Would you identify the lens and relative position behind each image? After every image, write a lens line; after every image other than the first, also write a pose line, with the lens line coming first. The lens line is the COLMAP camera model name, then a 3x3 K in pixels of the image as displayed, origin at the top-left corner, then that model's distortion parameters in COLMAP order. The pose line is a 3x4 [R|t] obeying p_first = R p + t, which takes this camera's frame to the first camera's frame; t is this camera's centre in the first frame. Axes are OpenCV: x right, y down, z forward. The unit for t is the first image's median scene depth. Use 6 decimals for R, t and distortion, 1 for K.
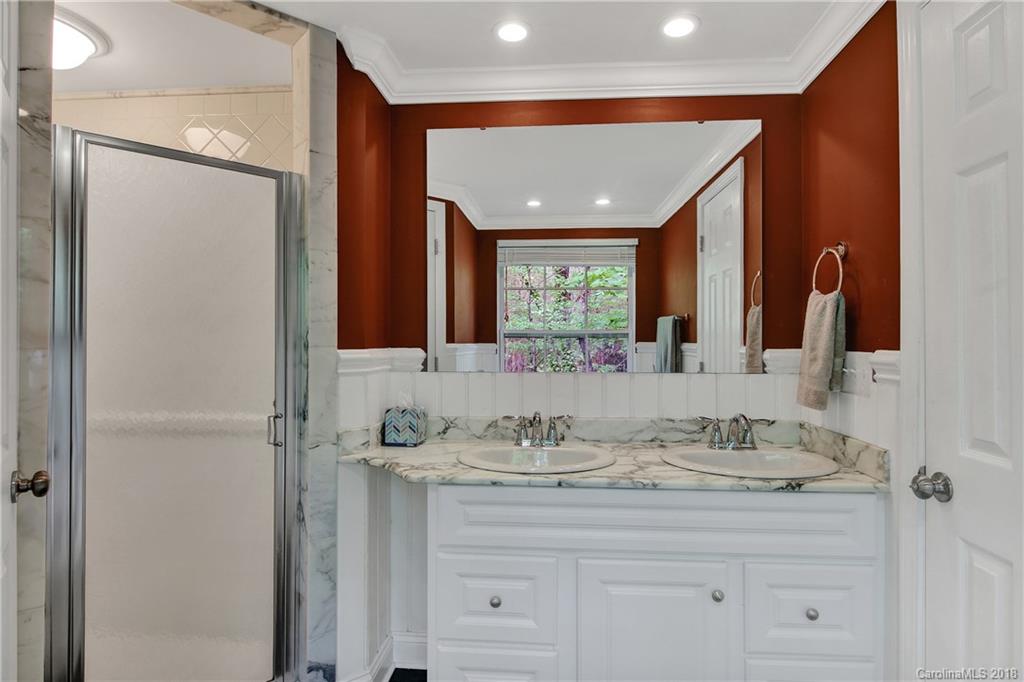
lens RADIAL K [[528.9, 0, 514.8], [0, 528.9, 339.8], [0, 0, 1]] dist [-0.003772, -0.004382]
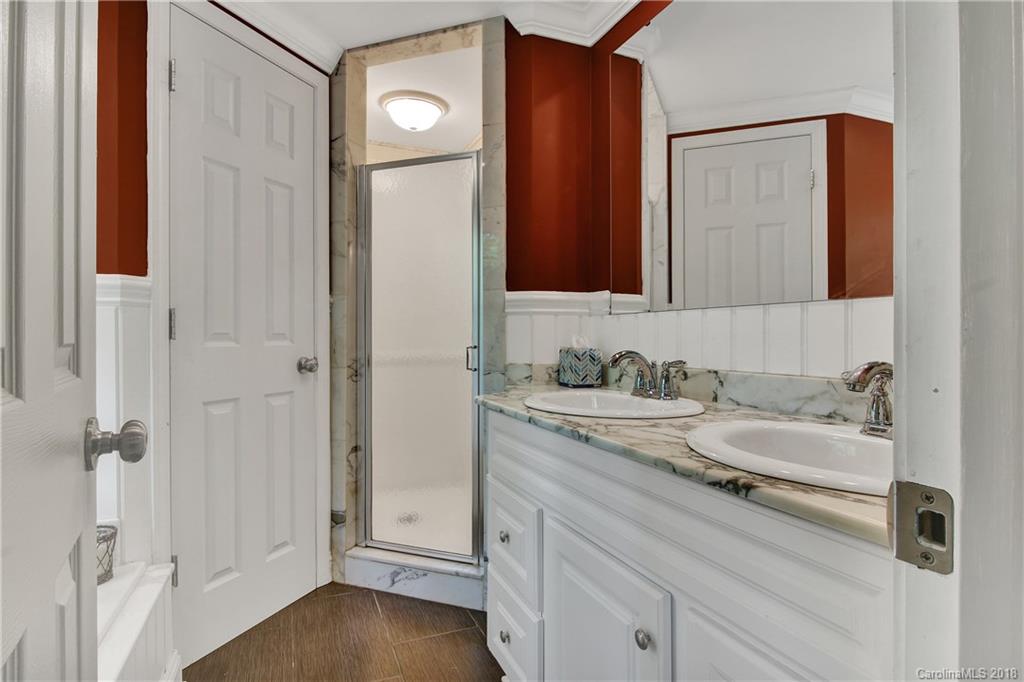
lens RADIAL K [[528.9, 0, 516.8], [0, 528.9, 336.9], [0, 0, 1]] dist [-0.003772, -0.004382]
pose [[0.484152, 0.002811, -0.874979, 0.655422], [0.006506, 0.999956, 0.006812, 0.105514], [0.874960, -0.008991, 0.484113, 0.454685]]
